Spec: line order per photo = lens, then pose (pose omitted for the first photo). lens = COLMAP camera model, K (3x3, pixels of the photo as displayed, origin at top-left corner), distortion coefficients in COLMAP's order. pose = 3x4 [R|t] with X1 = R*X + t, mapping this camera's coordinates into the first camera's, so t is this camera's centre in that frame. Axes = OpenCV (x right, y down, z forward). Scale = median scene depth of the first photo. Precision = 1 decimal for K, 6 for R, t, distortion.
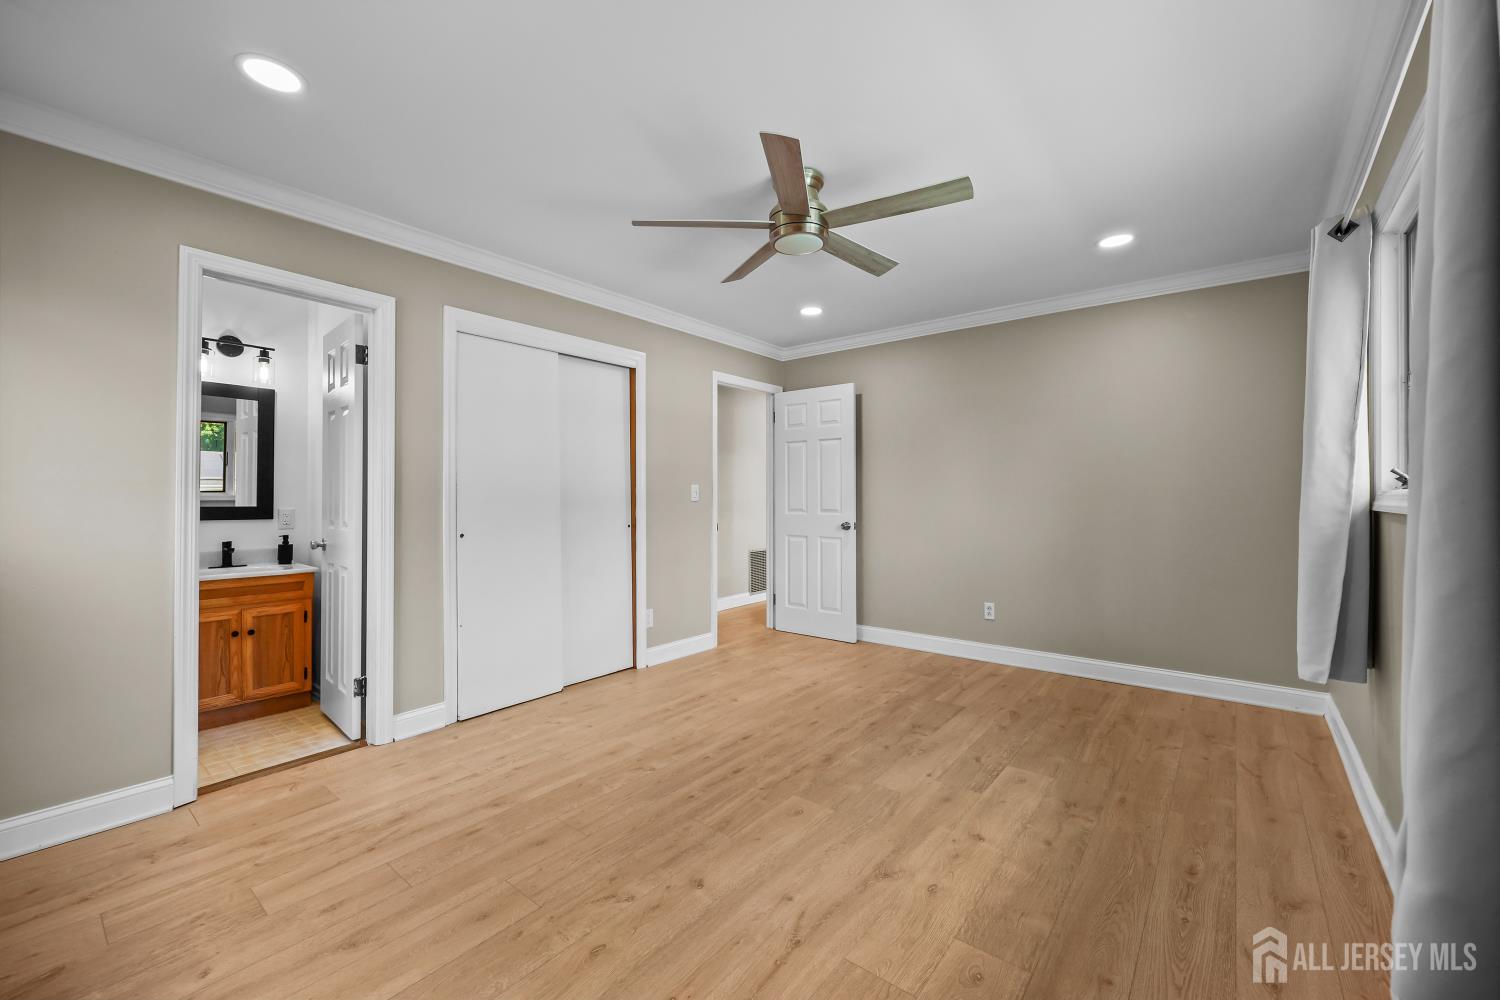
lens RADIAL K [[608.3, 0, 748.6], [0, 608.3, 502.3], [0, 0, 1]] dist [0.002456, 0.000331]
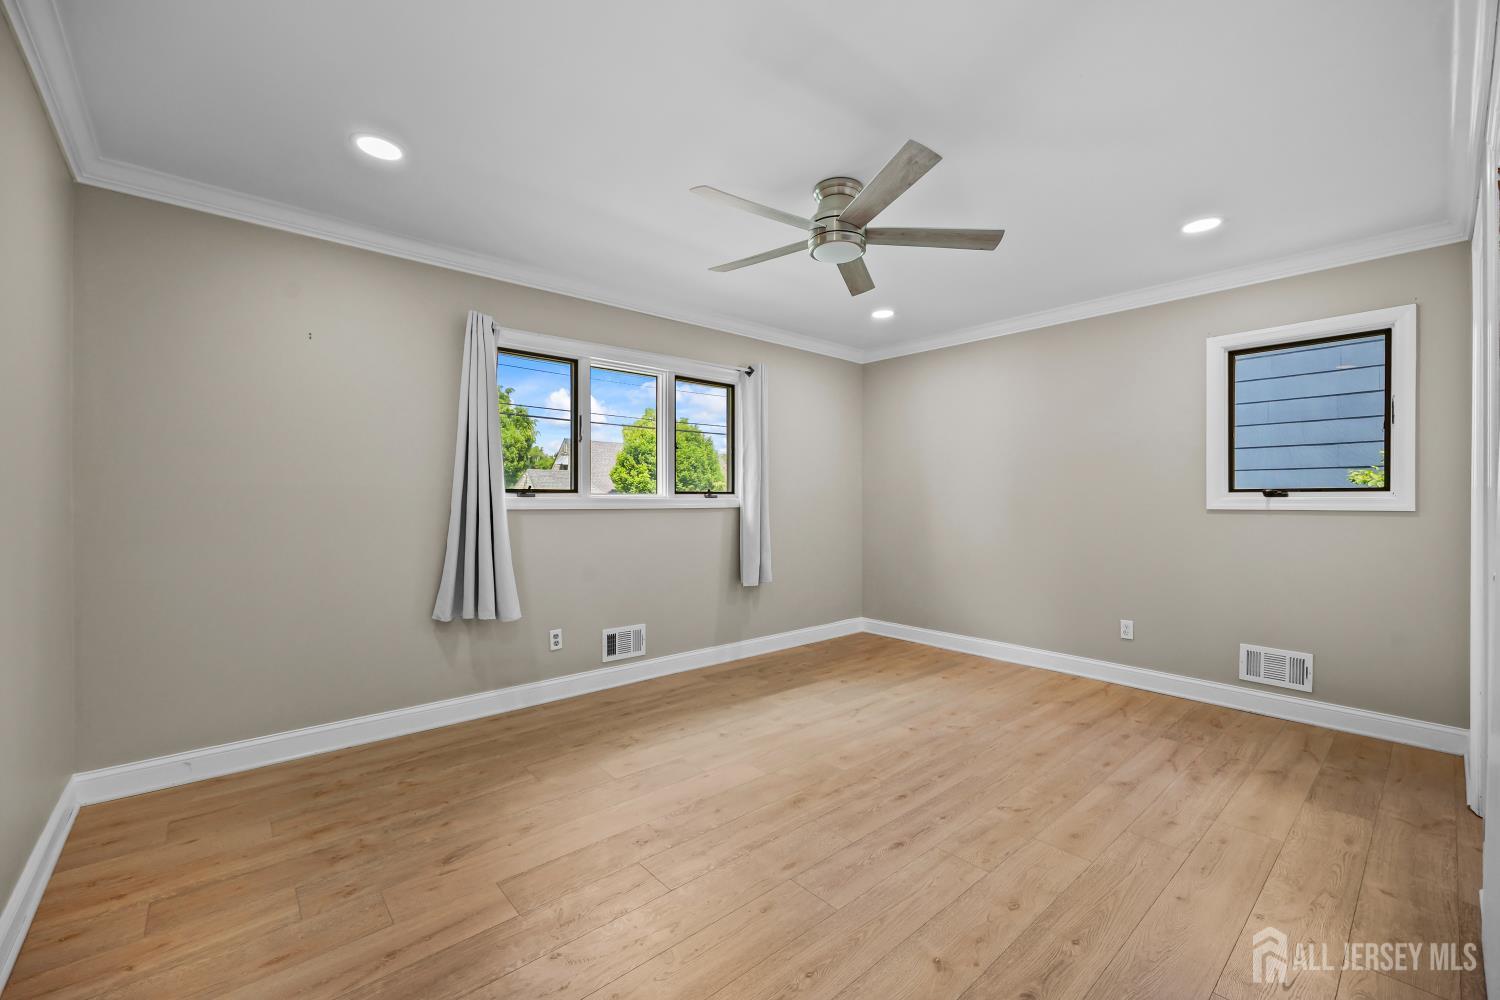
lens RADIAL K [[608.3, 0, 748.6], [0, 608.3, 502.3], [0, 0, 1]] dist [0.002456, 0.000331]
pose [[-0.984041, 0.002286, 0.177929, 0.045714], [0.004027, 0.999947, 0.009424, -0.016447], [-0.177898, 0.009990, -0.983998, 1.979950]]
